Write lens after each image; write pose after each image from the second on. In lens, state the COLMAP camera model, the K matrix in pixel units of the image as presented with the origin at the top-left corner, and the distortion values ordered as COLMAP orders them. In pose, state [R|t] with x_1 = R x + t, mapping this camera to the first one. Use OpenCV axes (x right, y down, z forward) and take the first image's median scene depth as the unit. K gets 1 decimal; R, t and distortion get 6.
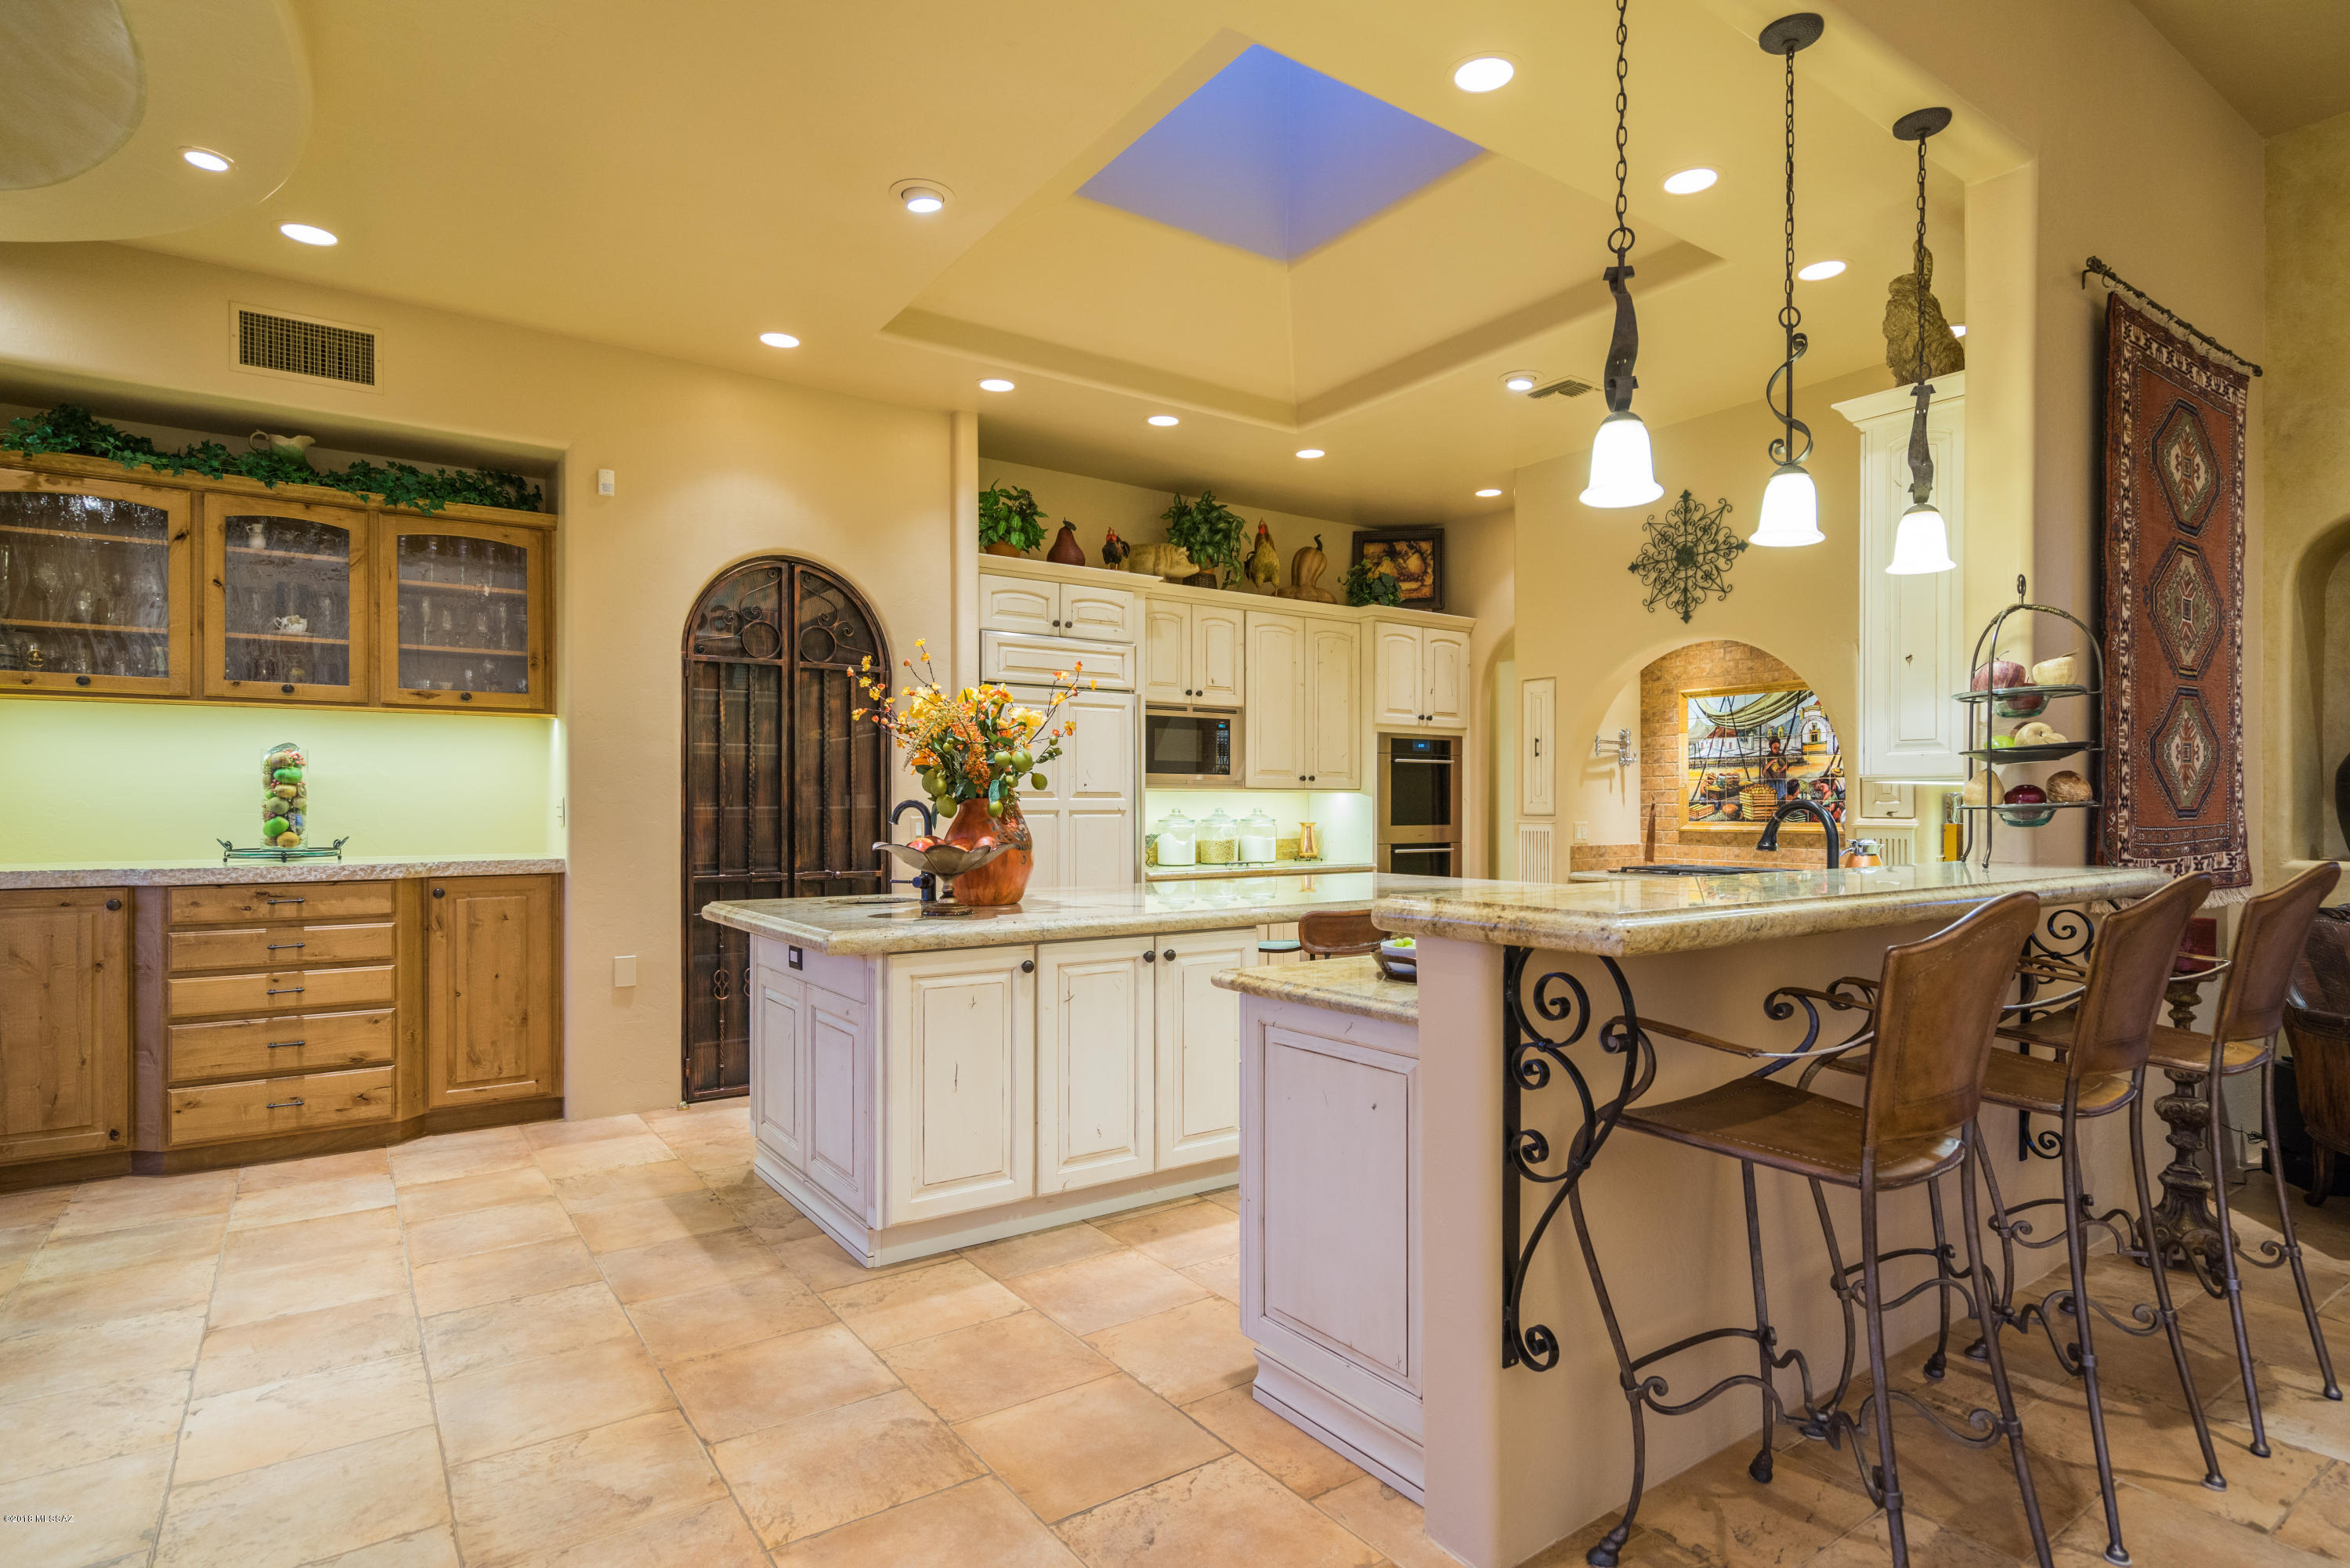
lens RADIAL K [[1212.4, 0, 1194.8], [0, 1212.4, 823.4], [0, 0, 1]] dist [0.008684, -0.000827]
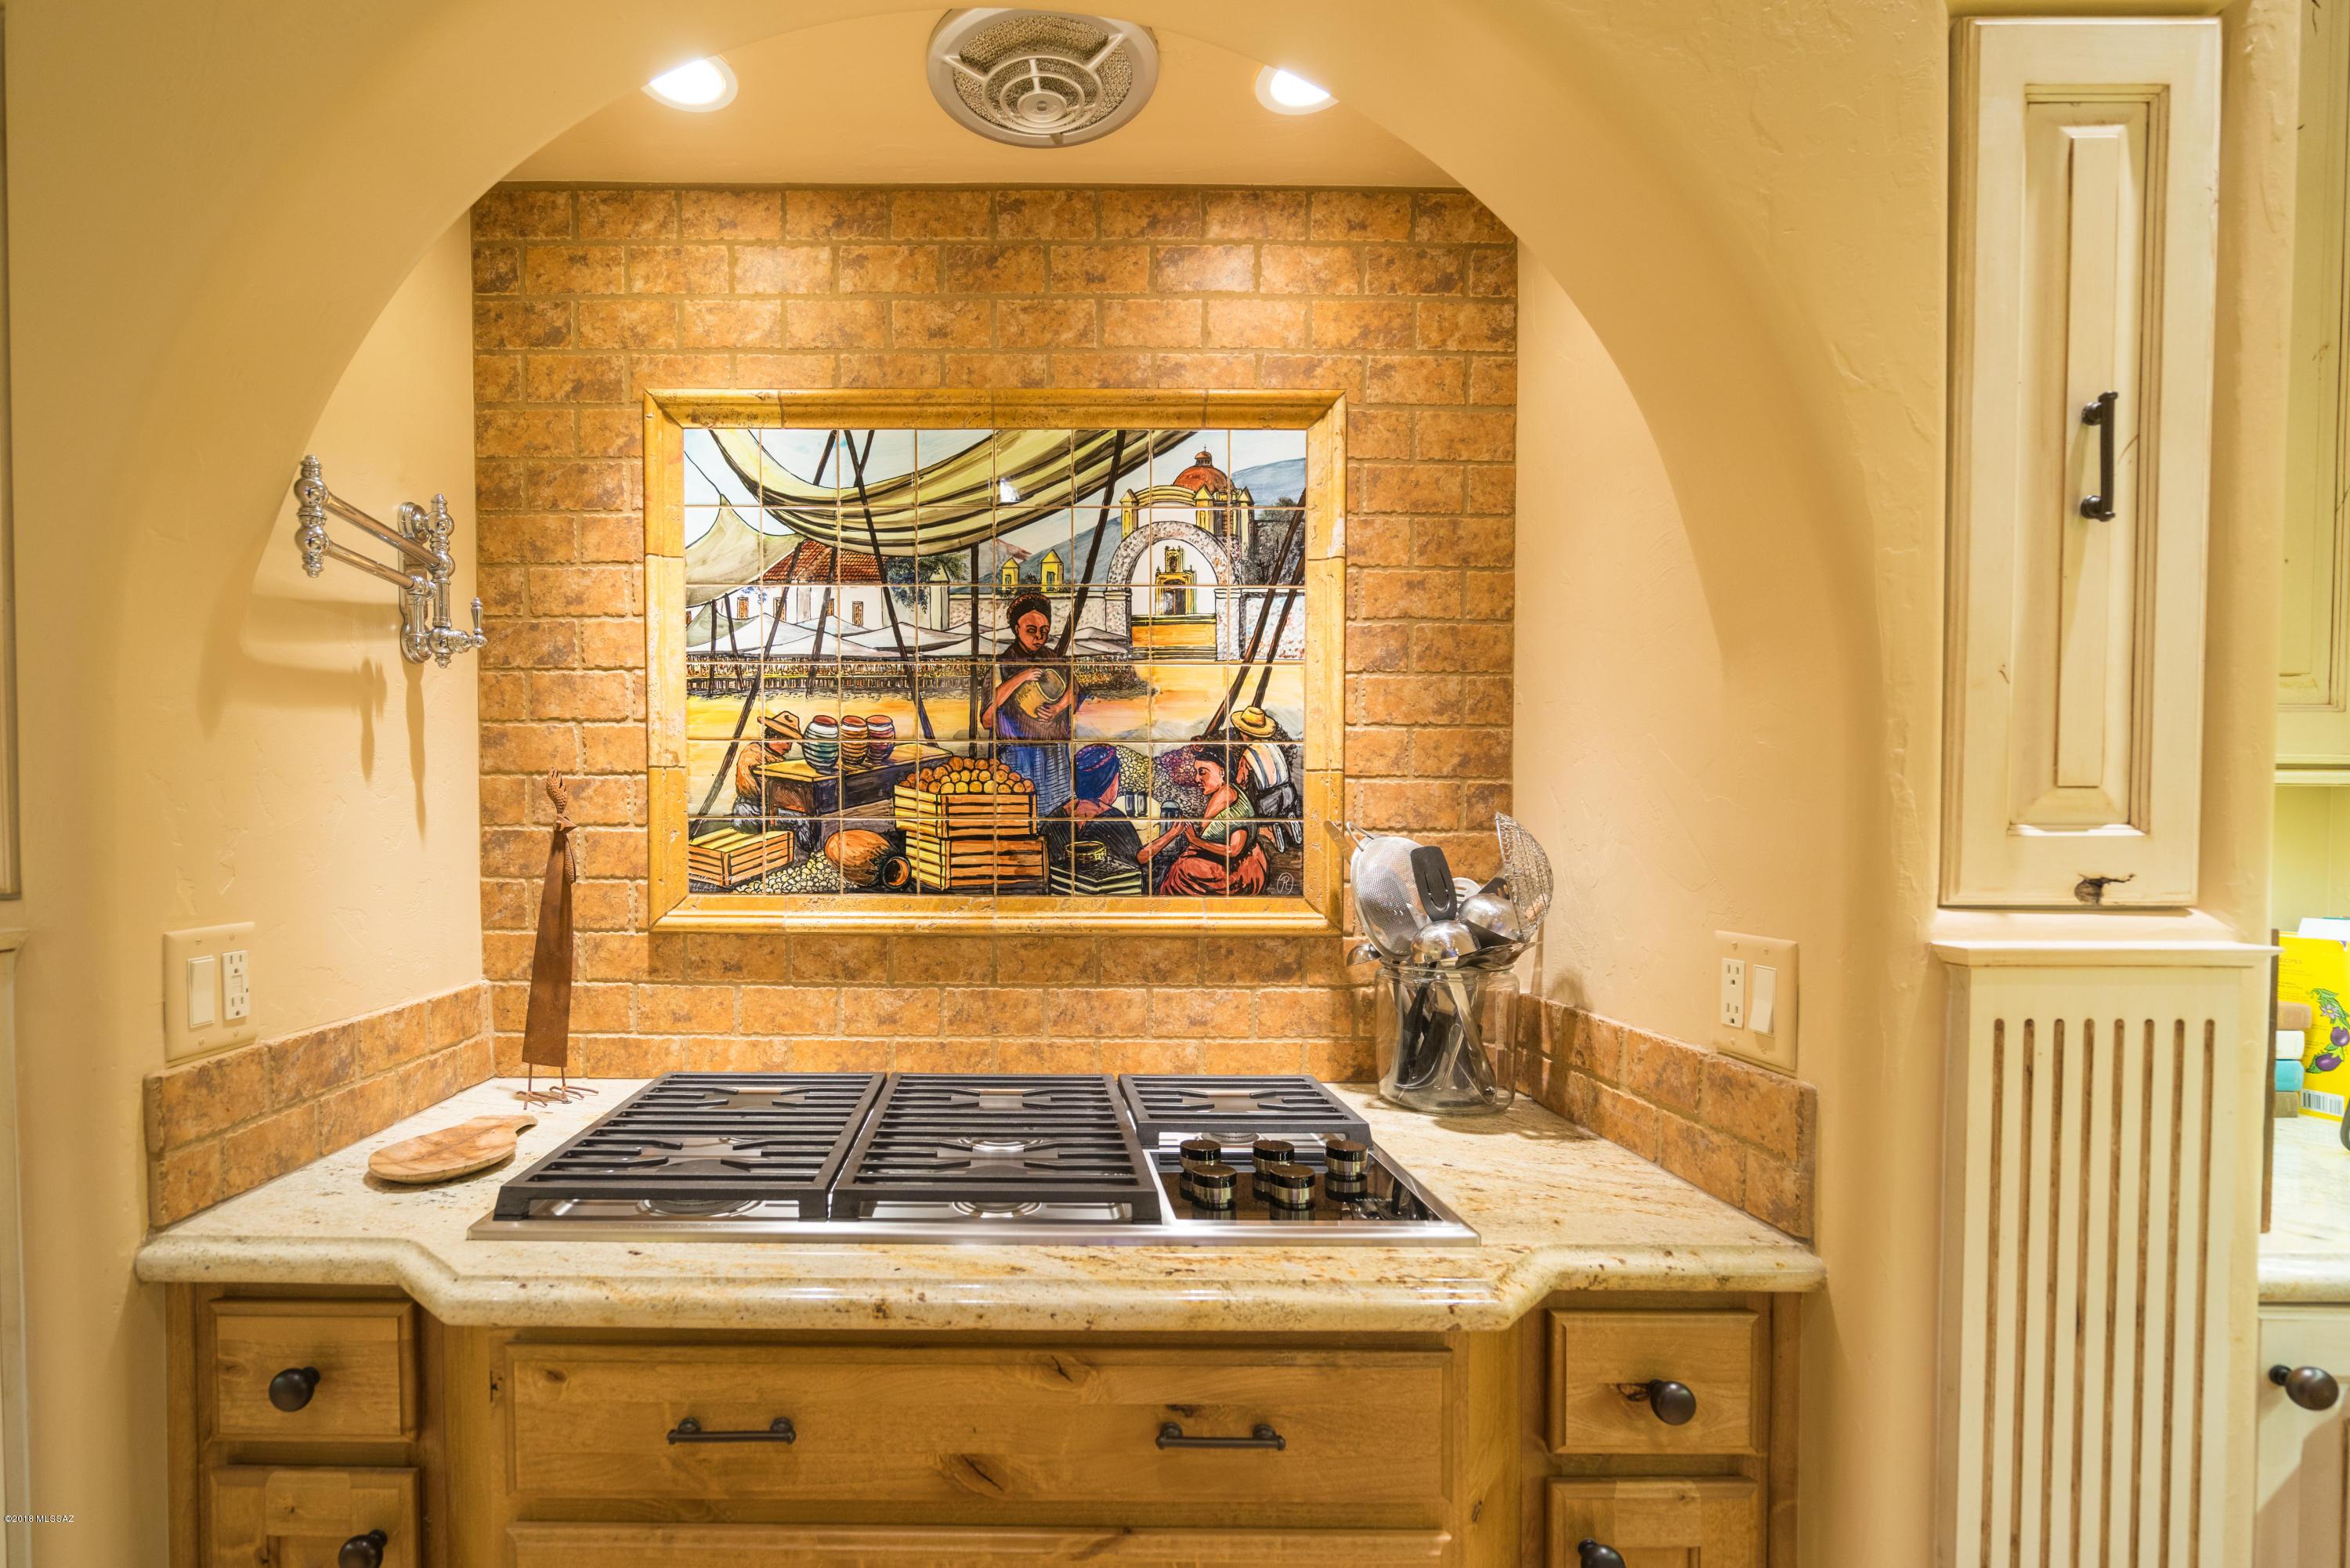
lens RADIAL K [[1080.5, 0, 1019.0], [0, 1080.5, 864.6], [0, 0, 1]] dist [-0.008945, 0.002225]
pose [[0.566553, -0.022688, 0.823713, 0.328976], [0.006308, 0.999711, 0.023197, -0.017119], [-0.824001, -0.007946, 0.566532, 1.047033]]
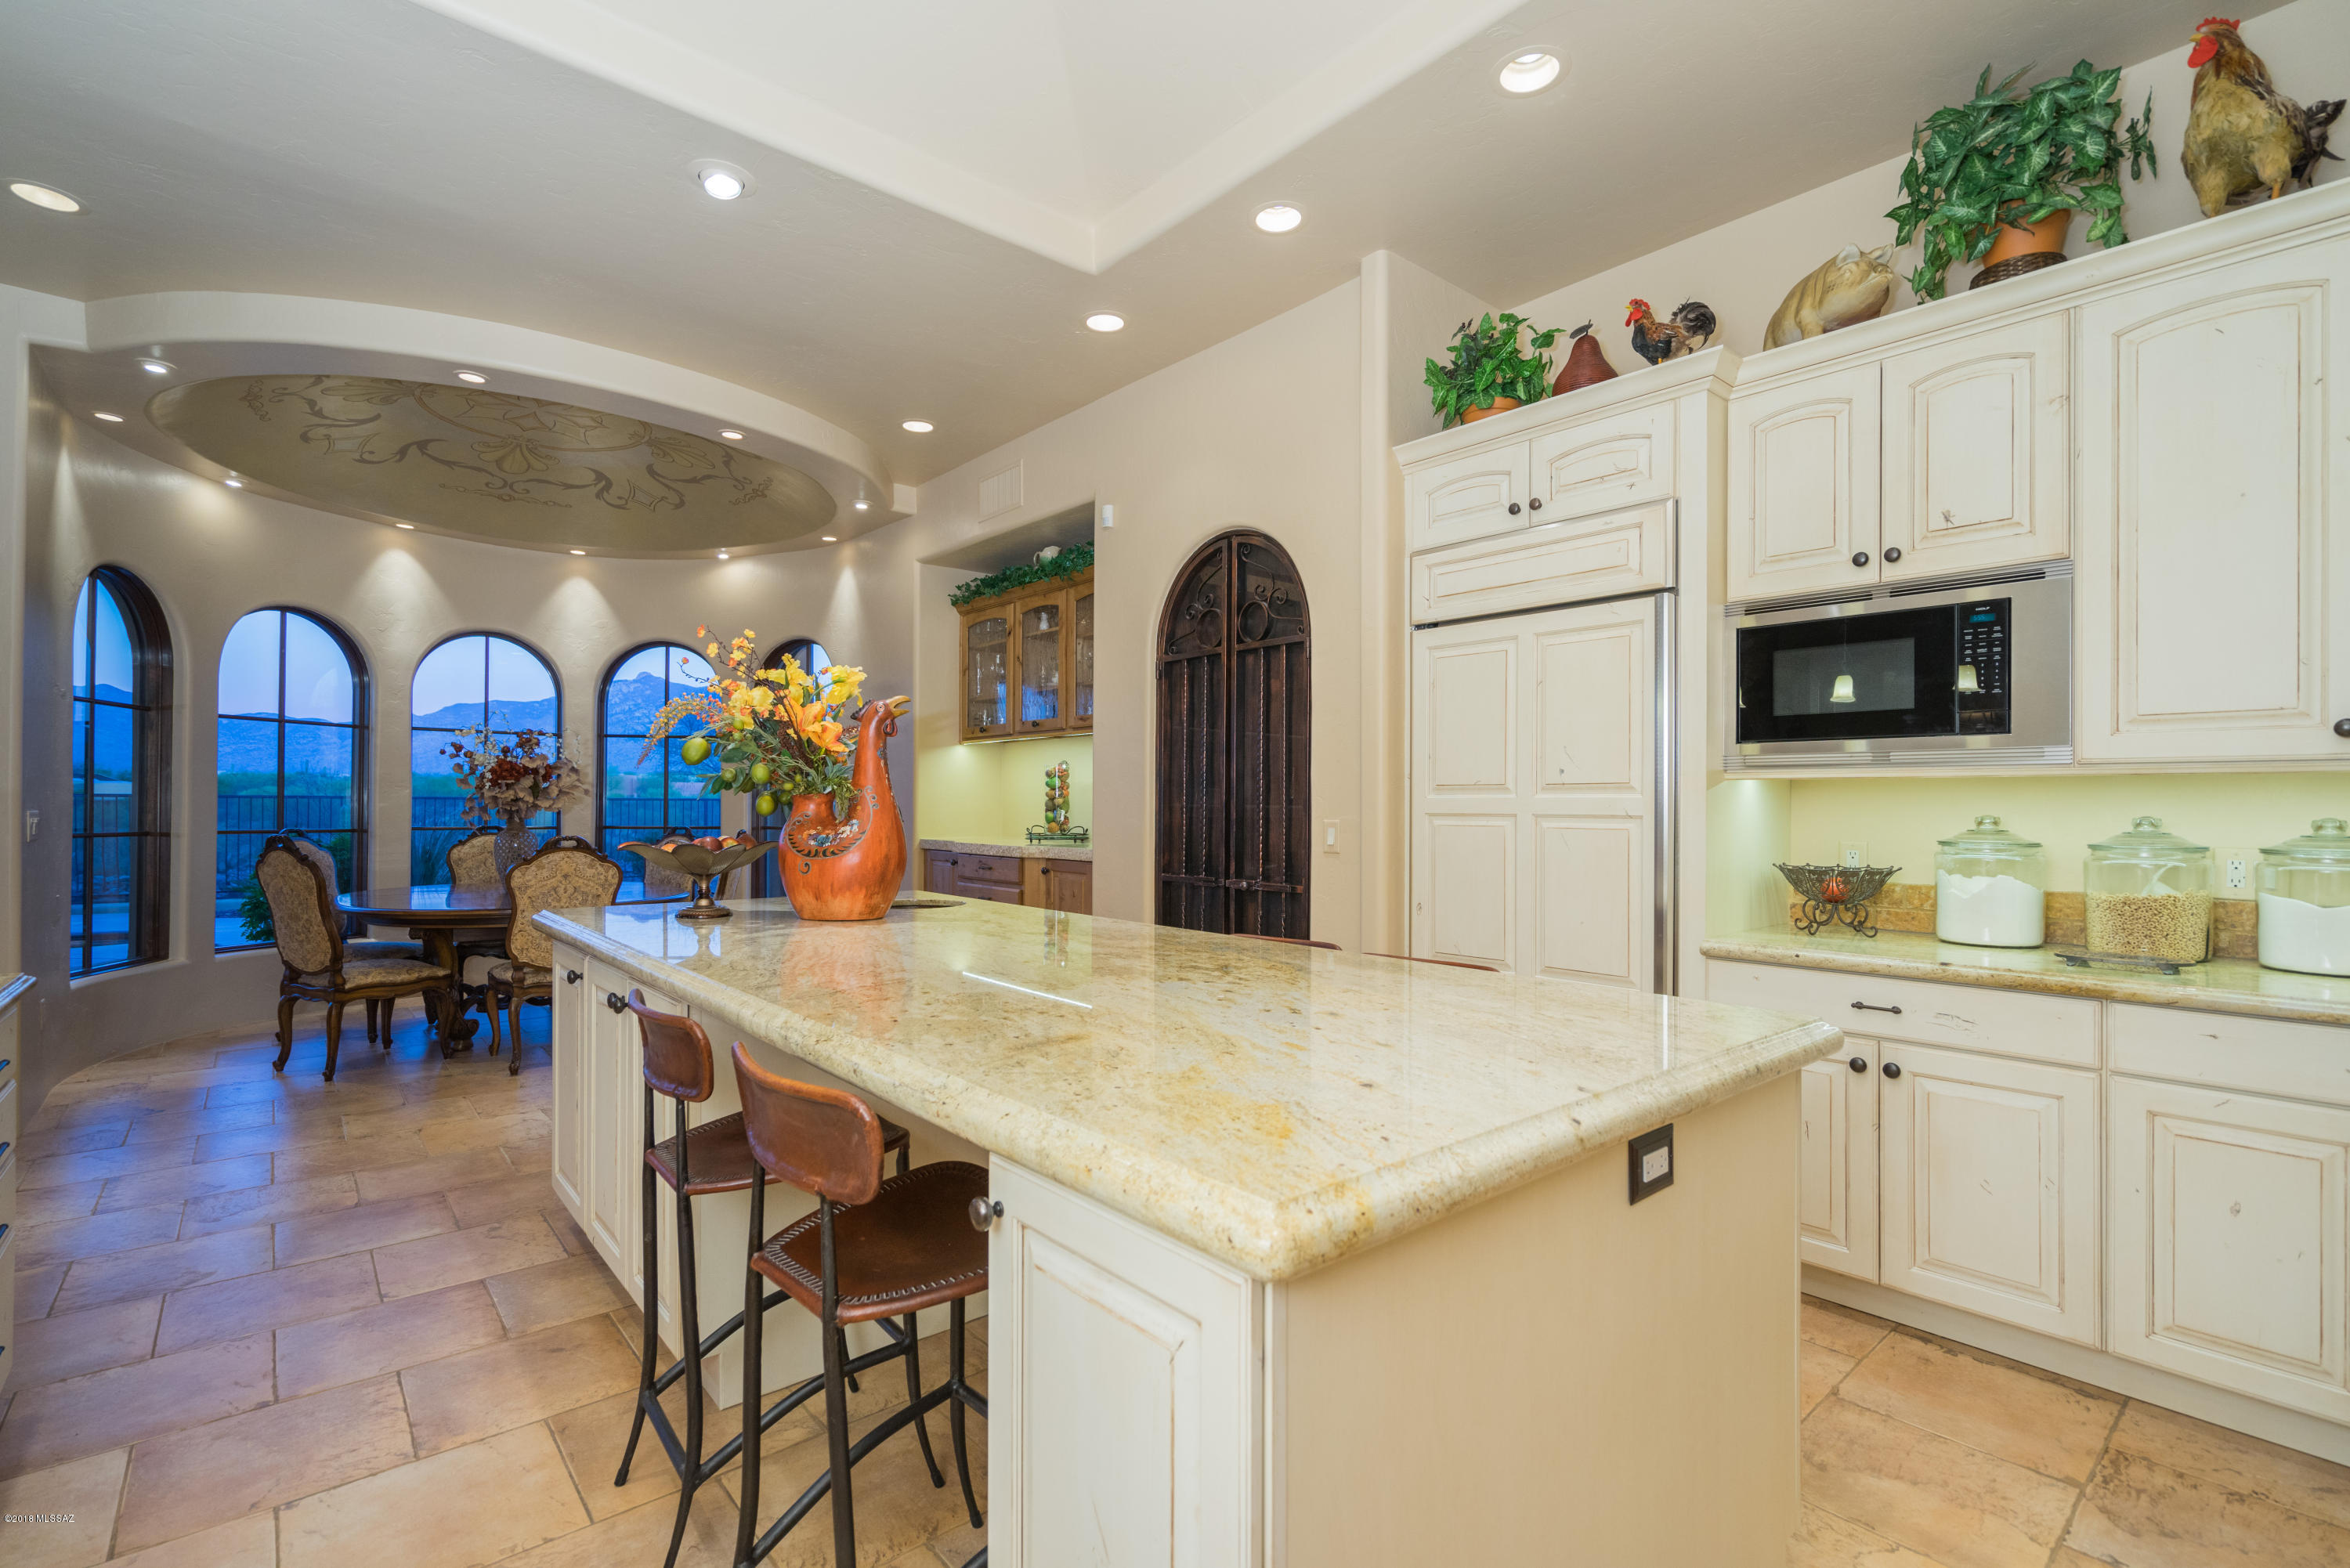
lens RADIAL K [[1080.5, 0, 1204.5], [0, 1080.5, 792.1], [0, 0, 1]] dist [-0.008945, 0.002225]
pose [[0.095531, -0.009949, -0.995377, 0.488175], [-0.020860, 0.999710, -0.011995, -0.014397], [0.995208, 0.021910, 0.095296, 0.943943]]
